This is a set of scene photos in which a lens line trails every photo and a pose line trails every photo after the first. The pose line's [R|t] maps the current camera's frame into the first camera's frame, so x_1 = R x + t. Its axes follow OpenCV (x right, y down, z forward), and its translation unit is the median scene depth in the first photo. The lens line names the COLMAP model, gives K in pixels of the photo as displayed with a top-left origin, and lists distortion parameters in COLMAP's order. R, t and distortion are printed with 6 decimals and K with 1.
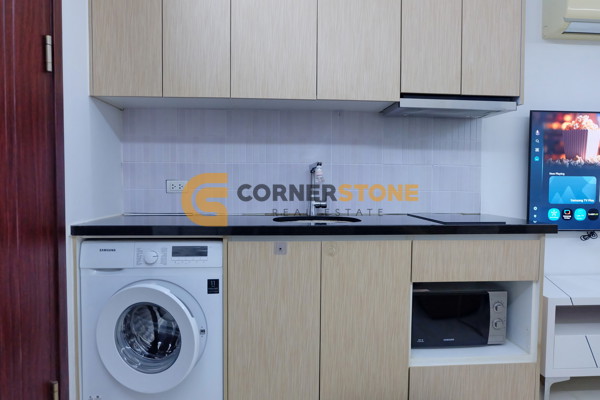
lens RADIAL K [[415.1, 0, 300.5], [0, 415.1, 195.8], [0, 0, 1]] dist [-0.046528, 0.045735]
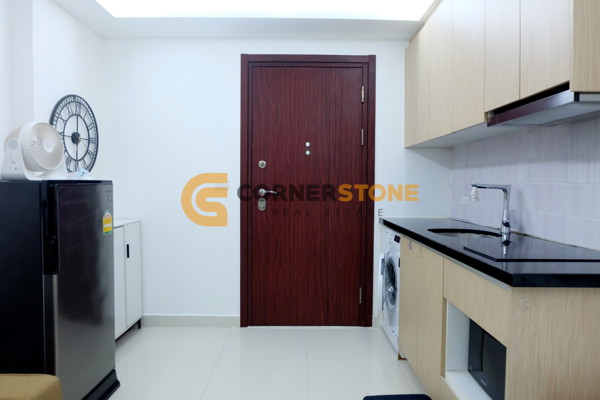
lens RADIAL K [[415.1, 0, 300.0], [0, 415.1, 196.0], [0, 0, 1]] dist [-0.046528, 0.045735]
pose [[-0.060876, 0.022397, -0.997894, 1.038091], [-0.049896, 0.998430, 0.025453, -0.045083], [0.996897, 0.051340, -0.059663, 0.524253]]
